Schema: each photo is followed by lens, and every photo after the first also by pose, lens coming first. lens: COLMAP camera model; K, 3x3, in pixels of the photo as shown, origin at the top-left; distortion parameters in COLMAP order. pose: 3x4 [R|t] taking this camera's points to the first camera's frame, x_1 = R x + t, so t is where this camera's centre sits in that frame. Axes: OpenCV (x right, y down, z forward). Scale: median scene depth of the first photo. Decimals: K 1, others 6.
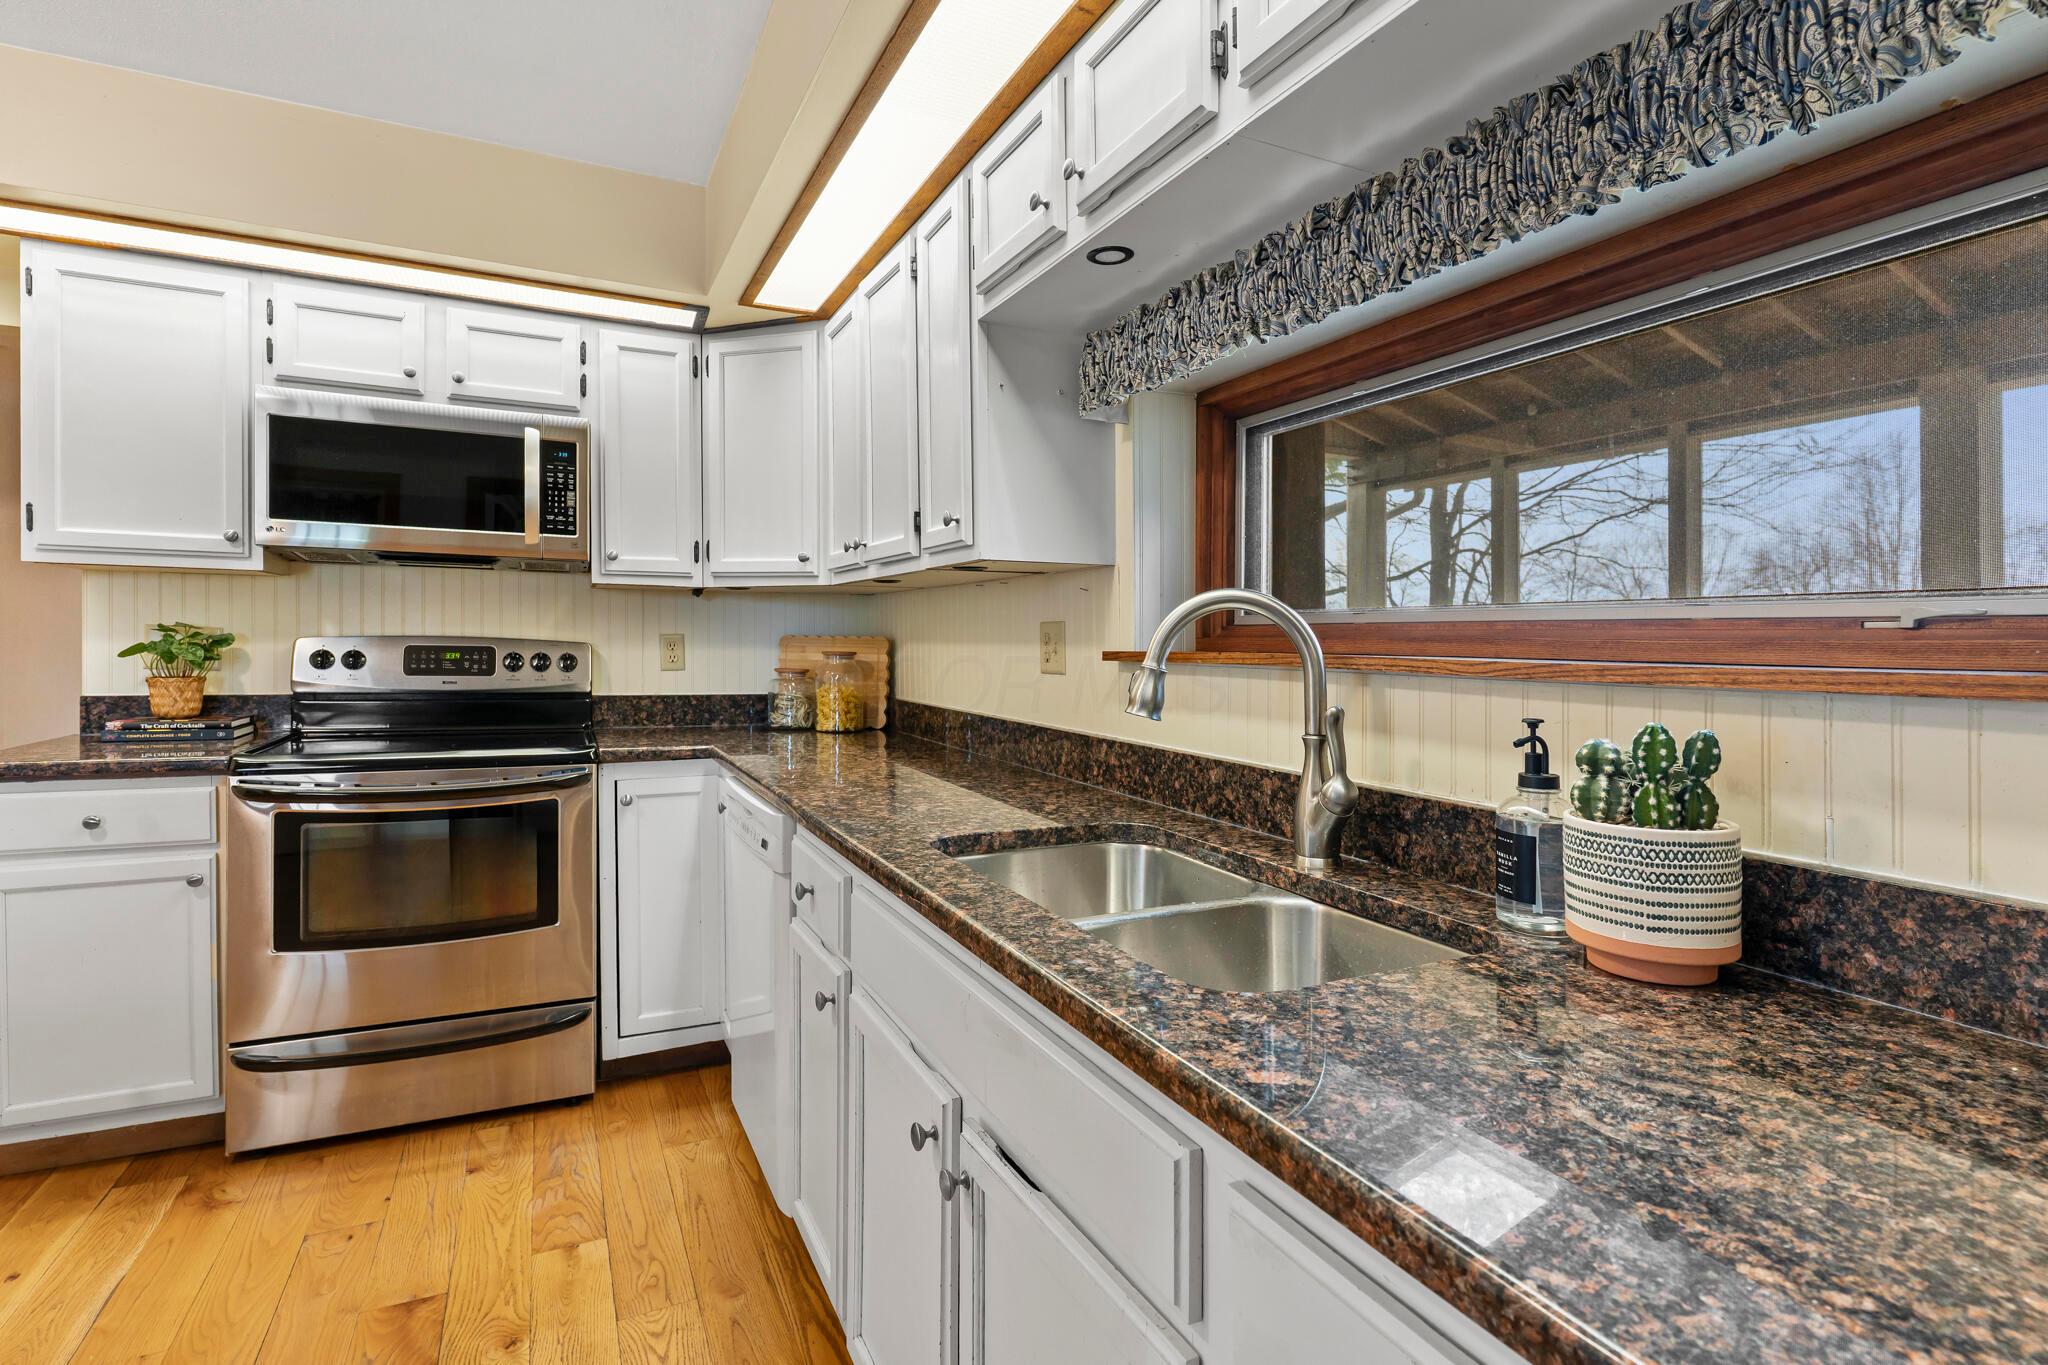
lens RADIAL K [[980.2, 0, 1019.6], [0, 980.2, 633.9], [0, 0, 1]] dist [0.000890, 0.000091]
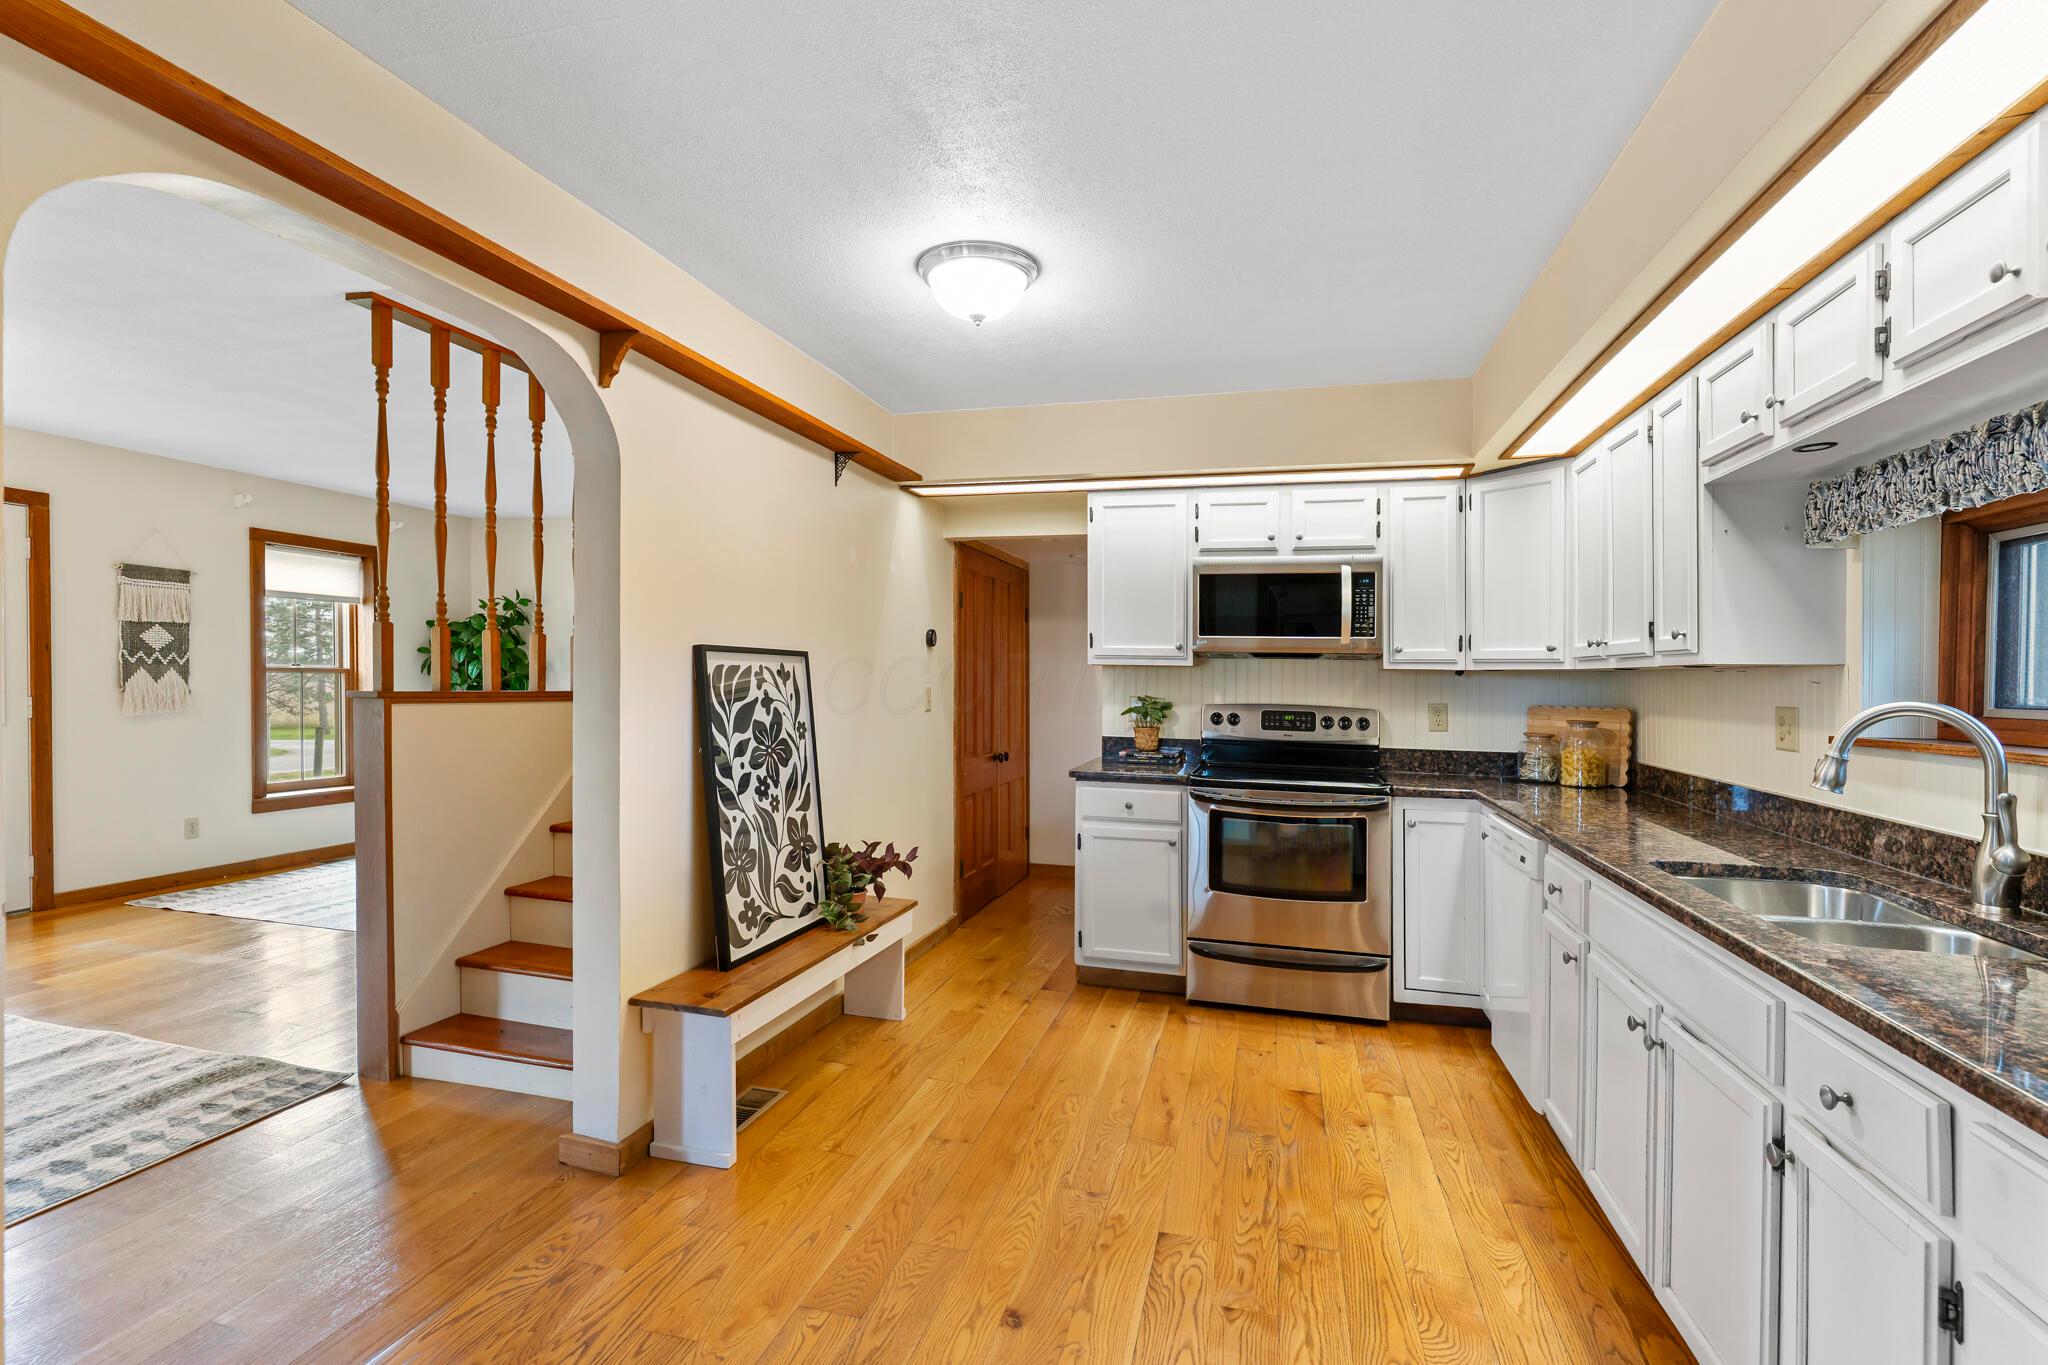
lens RADIAL K [[958.9, 0, 1024.6], [0, 958.9, 695.2], [0, 0, 1]] dist [0.001950, 0.000802]
pose [[0.759211, 0.010441, -0.650761, 0.083164], [-0.000436, 0.999879, 0.015534, -0.041397], [0.650845, -0.011510, 0.759123, -0.452552]]
